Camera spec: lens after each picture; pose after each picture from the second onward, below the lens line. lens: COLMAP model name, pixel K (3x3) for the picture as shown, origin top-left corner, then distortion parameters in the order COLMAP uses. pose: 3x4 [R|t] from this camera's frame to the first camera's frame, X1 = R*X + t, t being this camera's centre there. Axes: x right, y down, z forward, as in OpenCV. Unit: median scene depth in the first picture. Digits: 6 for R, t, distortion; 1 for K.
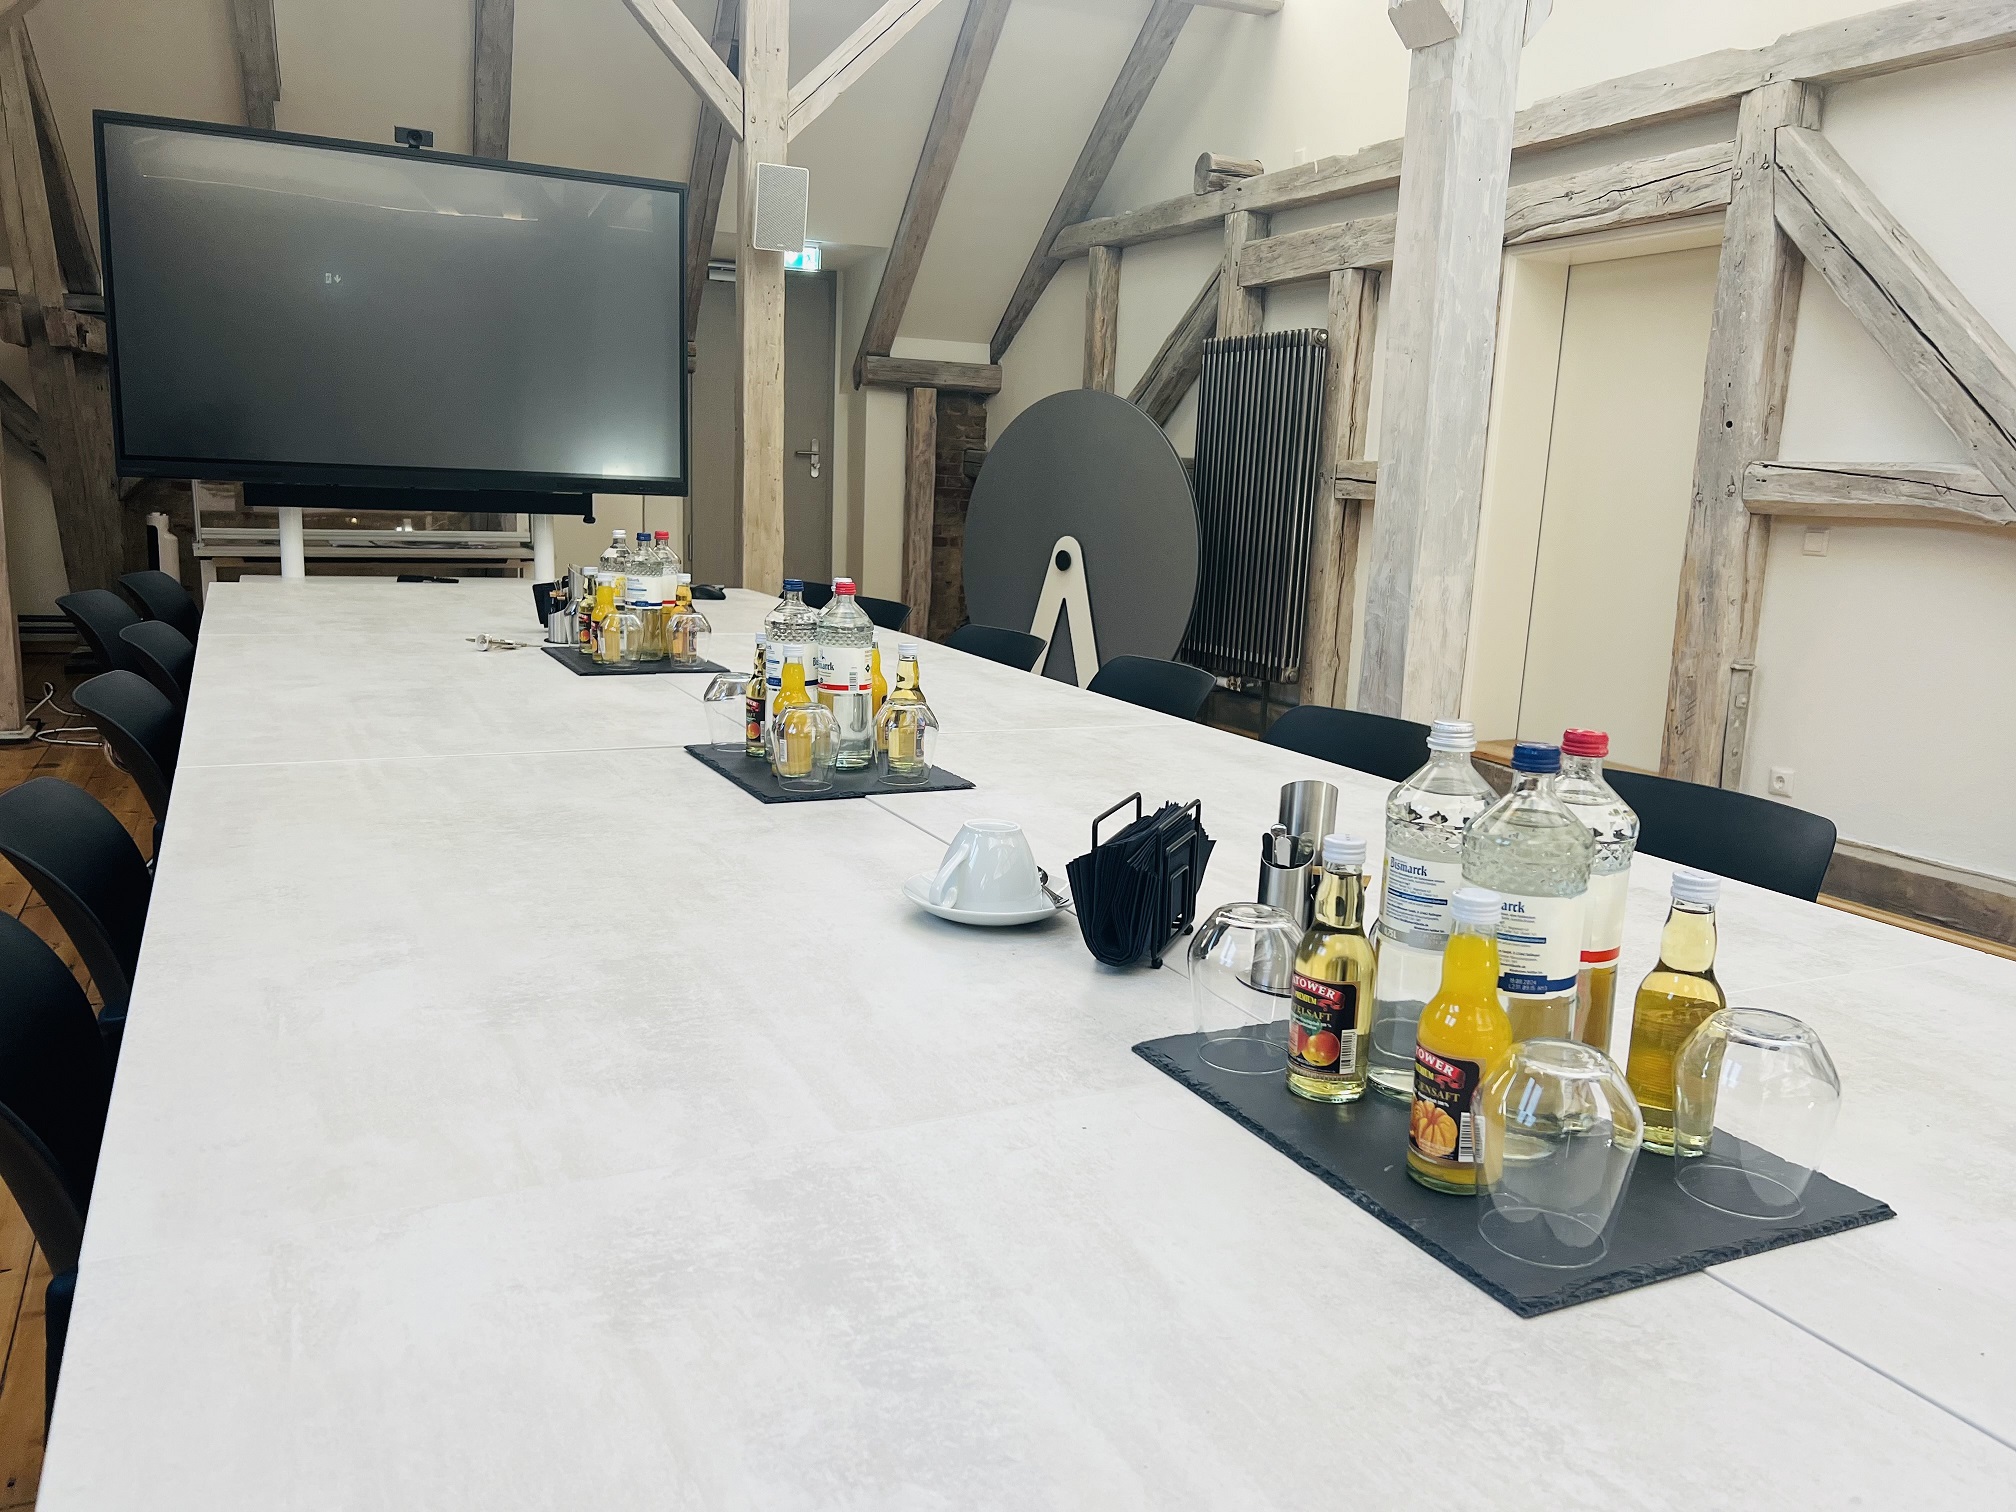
lens RADIAL K [[1498.9, 0, 1008.0], [0, 1498.9, 756.0], [0, 0, 1]] dist [0.005969, -0.001796]
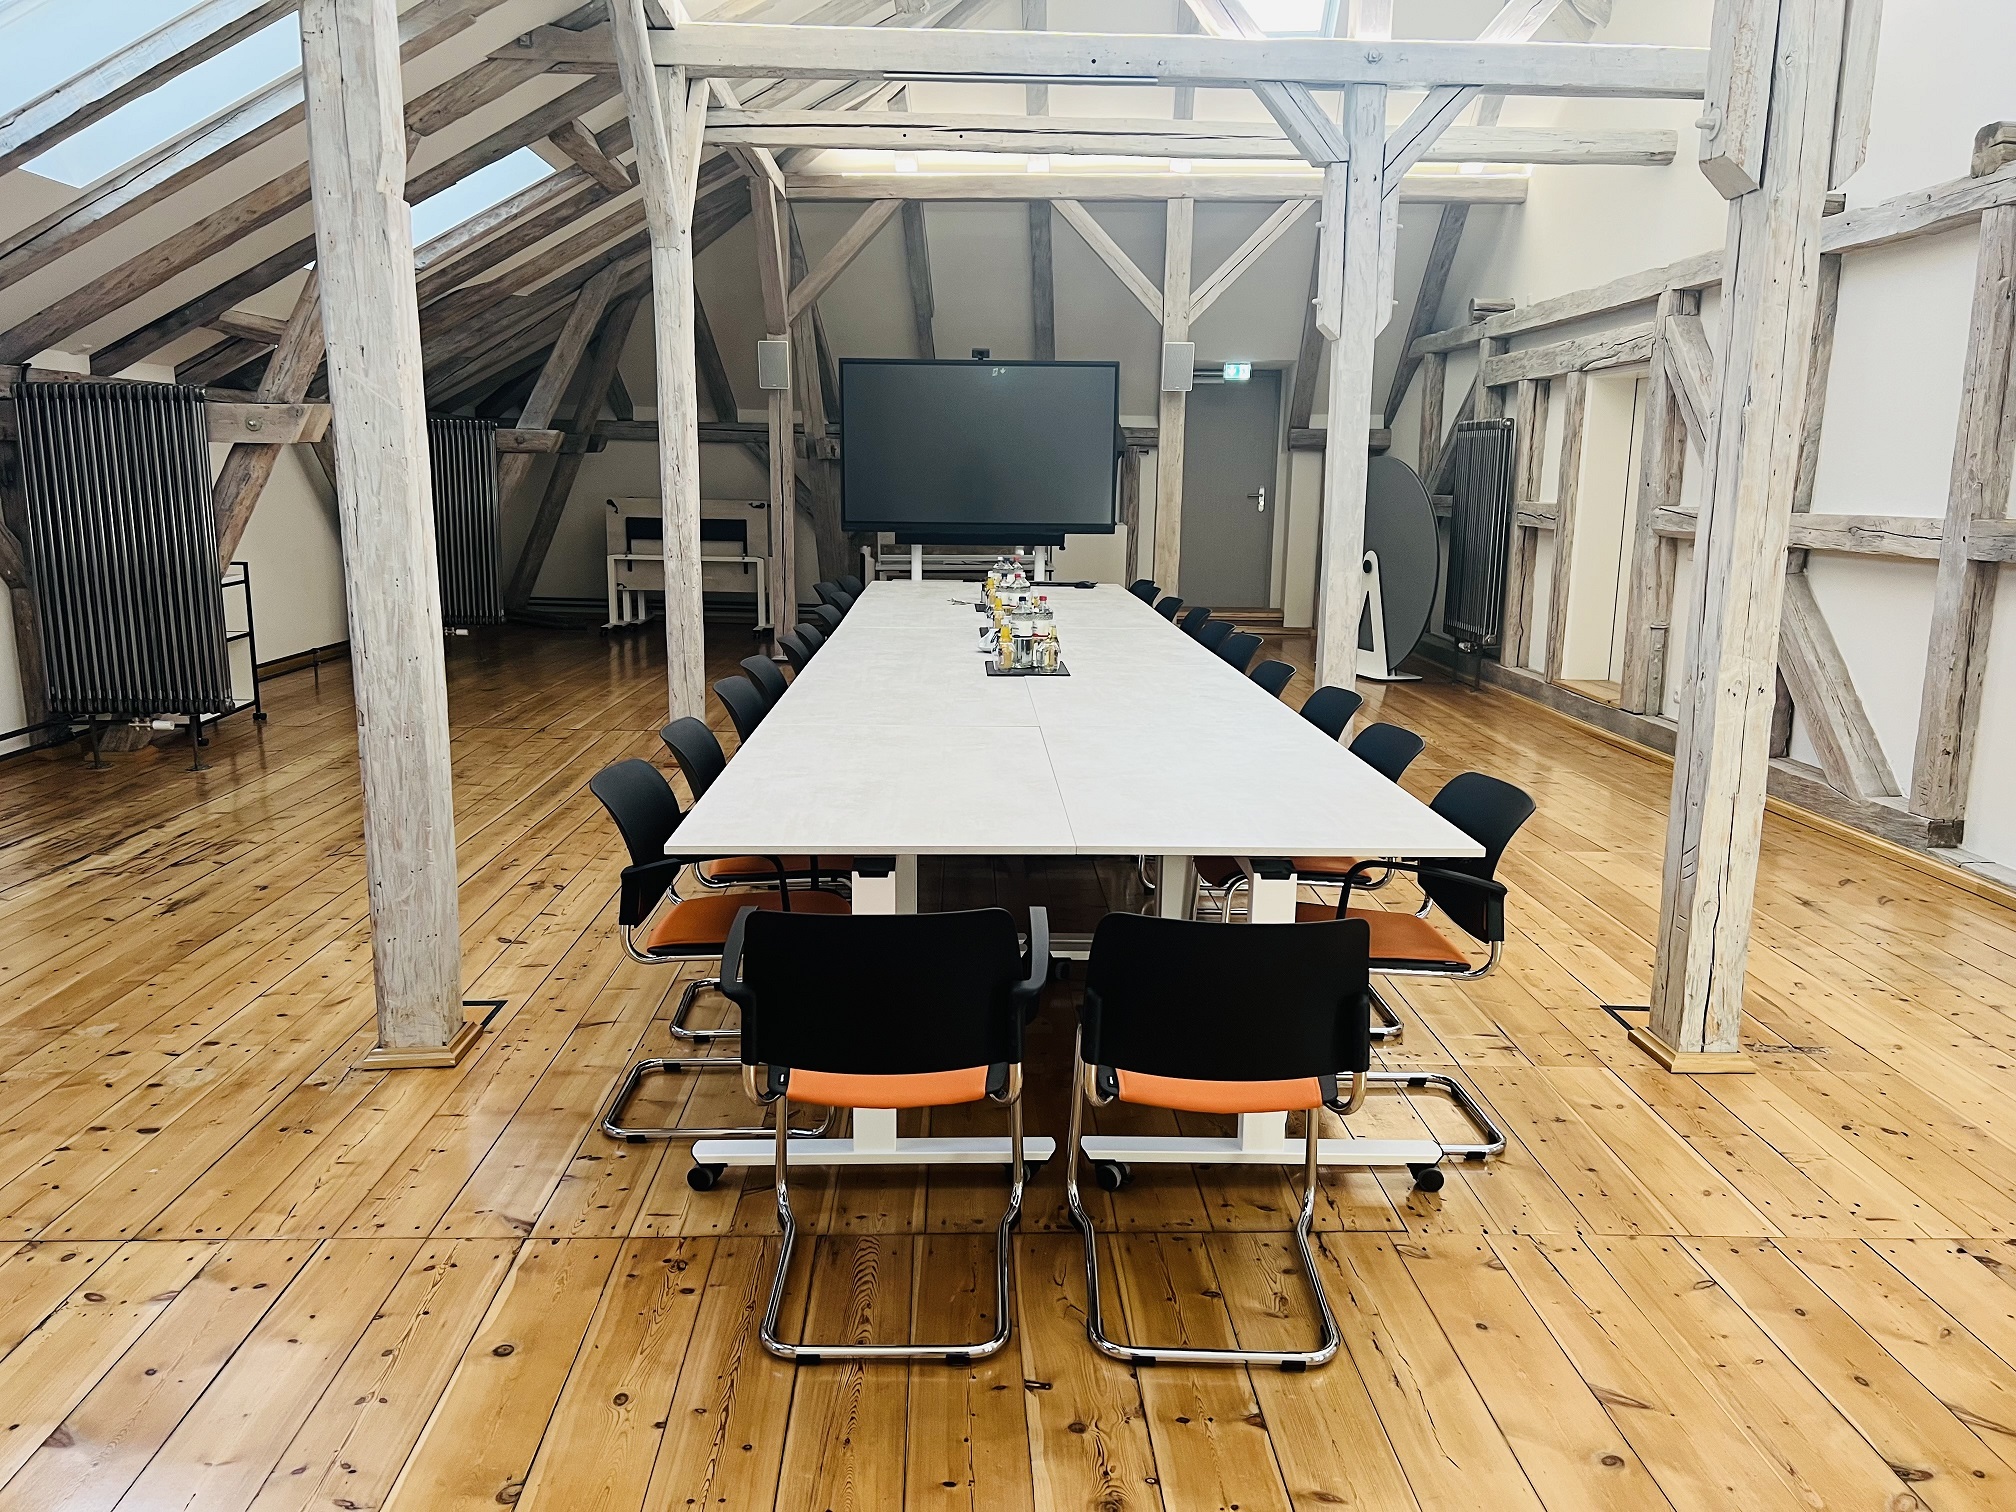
lens RADIAL K [[1498.9, 0, 1008.0], [0, 1498.9, 756.0], [0, 0, 1]] dist [0.005969, -0.001796]
pose [[0.906639, 0.042804, -0.419730, 0.405896], [-0.045504, 0.998958, 0.003584, 0.085807], [0.419446, 0.015850, 0.907642, -0.635615]]
